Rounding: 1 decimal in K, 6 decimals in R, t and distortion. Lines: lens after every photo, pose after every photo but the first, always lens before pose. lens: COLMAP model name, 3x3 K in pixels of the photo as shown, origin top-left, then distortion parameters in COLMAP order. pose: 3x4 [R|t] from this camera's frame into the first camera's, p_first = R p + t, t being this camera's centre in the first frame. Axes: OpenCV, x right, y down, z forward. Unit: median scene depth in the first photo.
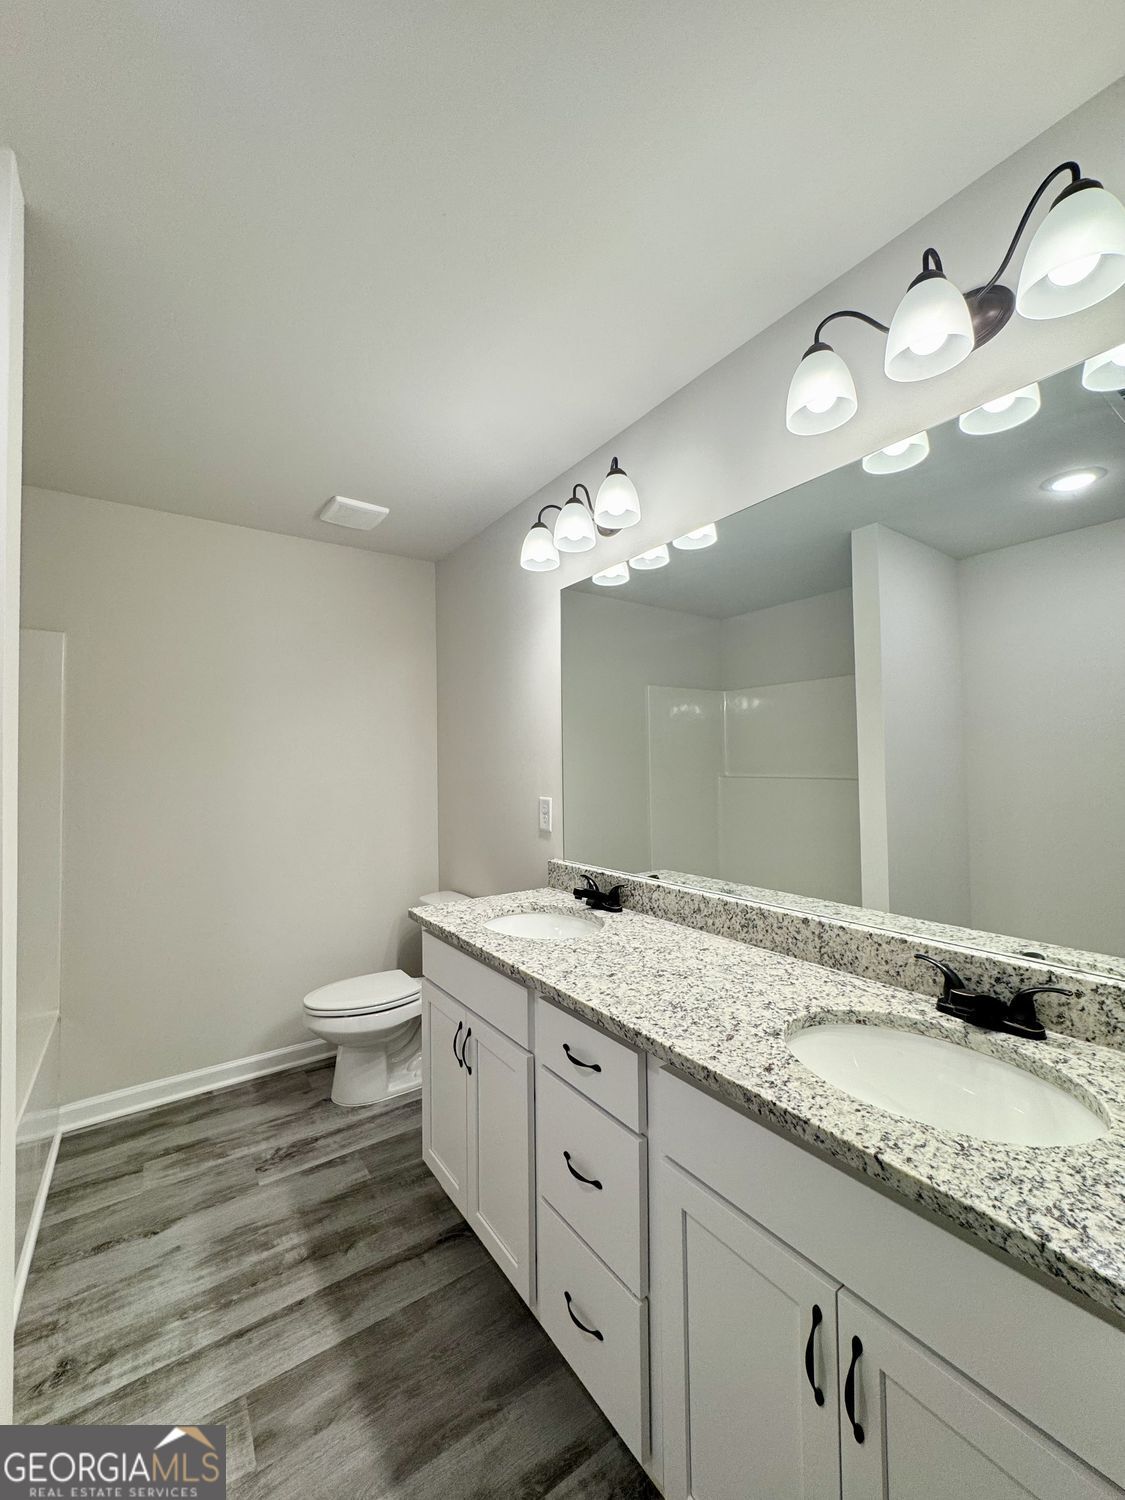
lens RADIAL K [[595.8, 0, 563.7], [0, 595.8, 753.9], [0, 0, 1]] dist [-0.004614, 0.000961]
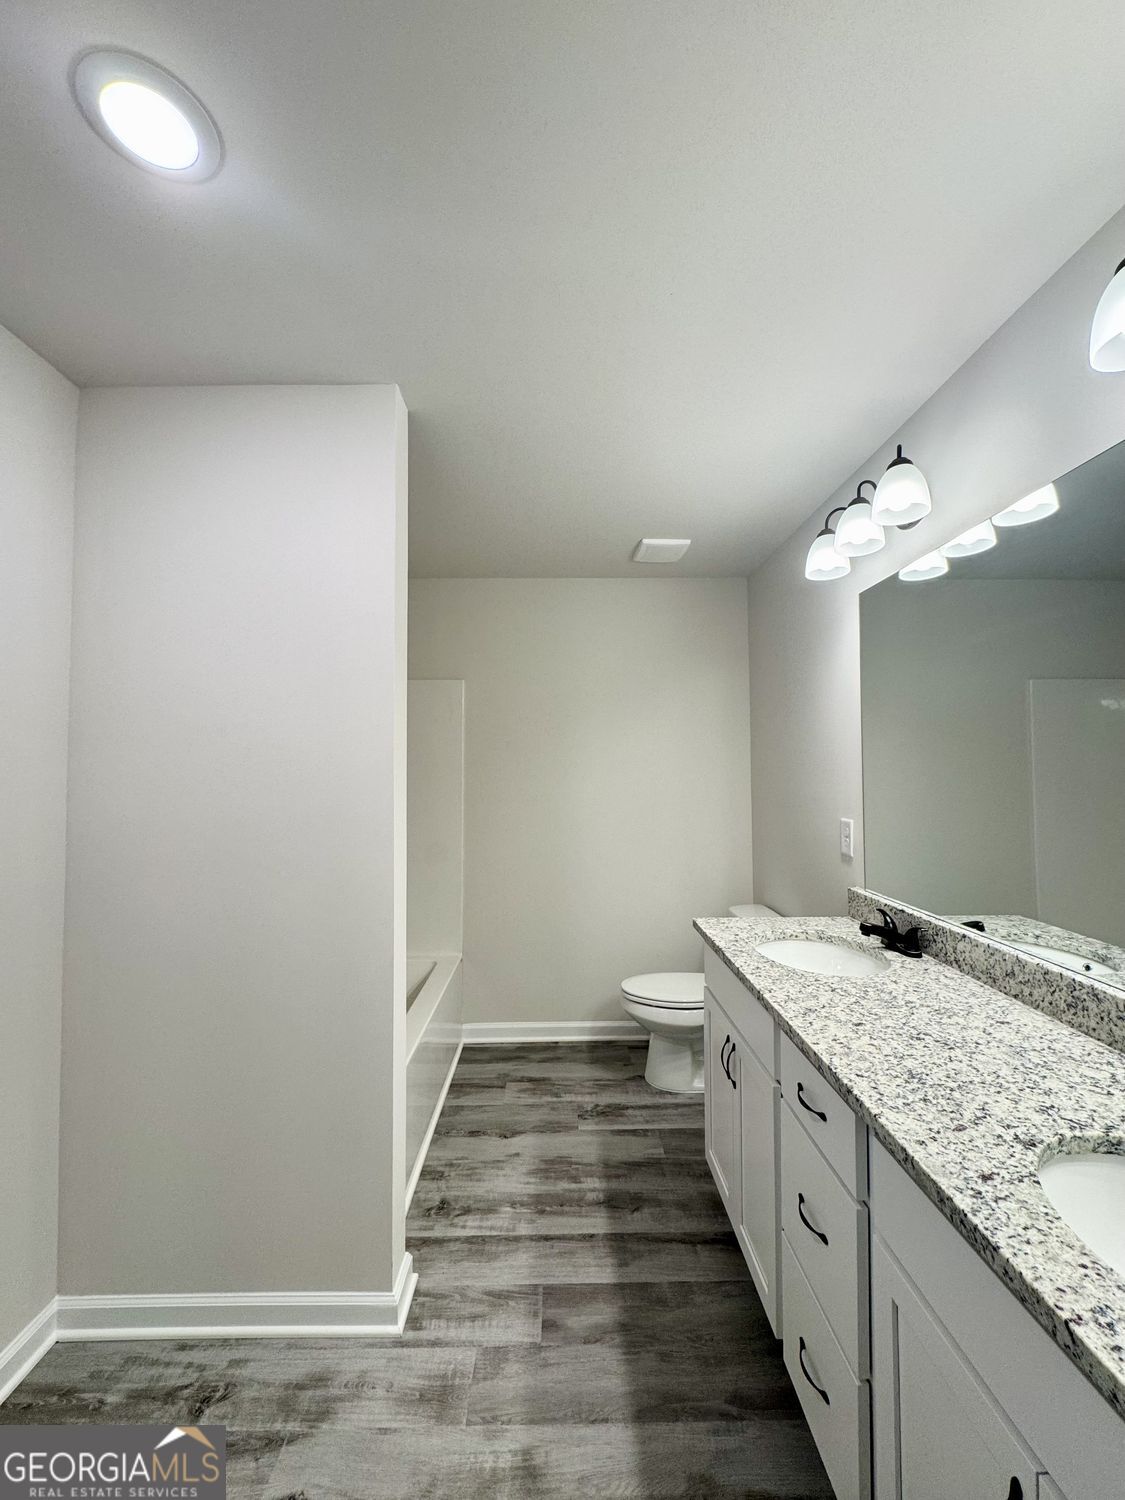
lens RADIAL K [[595.8, 0, 564.9], [0, 595.8, 756.0], [0, 0, 1]] dist [-0.004614, 0.000961]
pose [[0.828879, -0.003056, -0.559420, 0.180937], [0.003693, 0.999993, 0.000009, -0.038935], [0.559416, -0.002074, 0.828884, -0.016993]]
